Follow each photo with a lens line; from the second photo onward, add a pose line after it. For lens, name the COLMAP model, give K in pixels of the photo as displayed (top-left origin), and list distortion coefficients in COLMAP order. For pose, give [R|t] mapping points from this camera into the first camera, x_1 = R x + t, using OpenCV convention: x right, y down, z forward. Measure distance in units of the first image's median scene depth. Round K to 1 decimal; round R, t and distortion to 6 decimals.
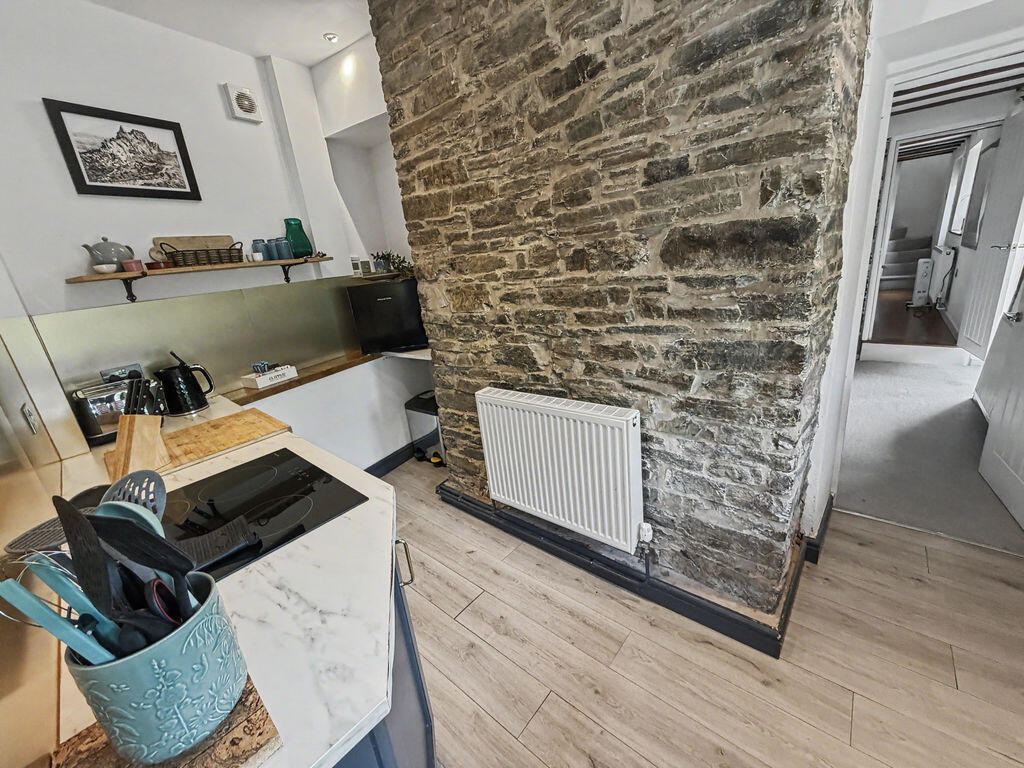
lens RADIAL K [[408.2, 0, 512.0], [0, 408.2, 384.0], [0, 0, 1]] dist [0.000404, -0.000518]
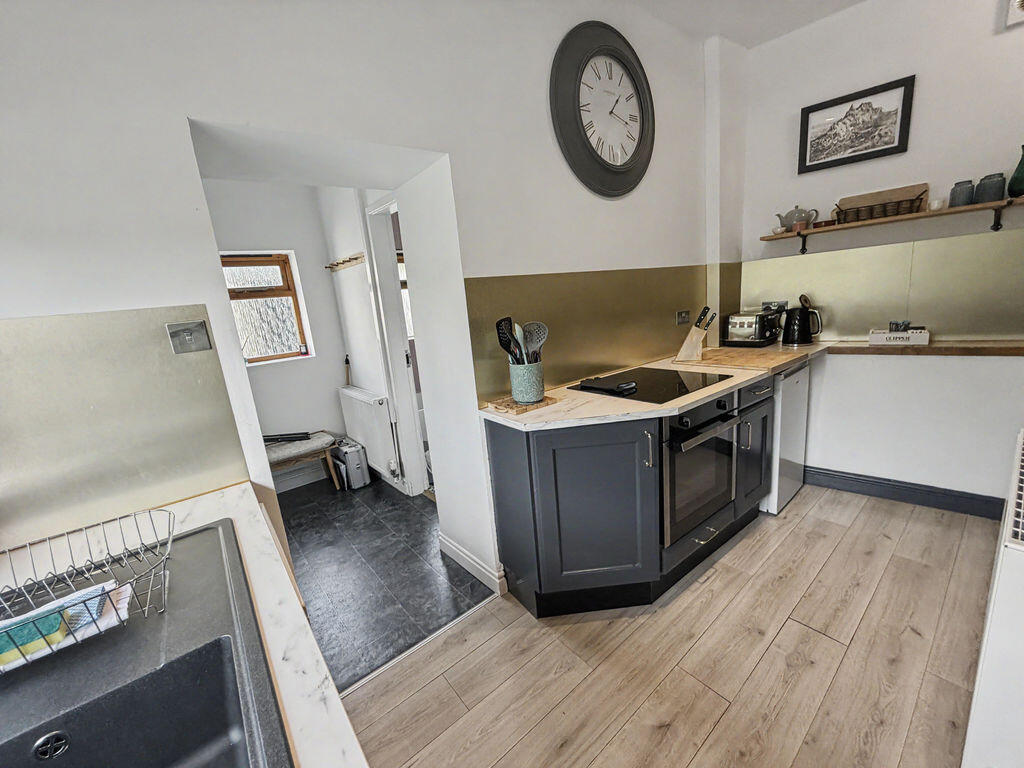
lens RADIAL K [[408.2, 0, 512.0], [0, 408.2, 384.0], [0, 0, 1]] dist [0.000404, -0.000518]
pose [[-0.171474, 0.331545, -0.927726, 0.593796], [-0.187074, 0.913583, 0.361068, -0.117514], [0.967264, 0.235467, -0.094632, 0.317152]]
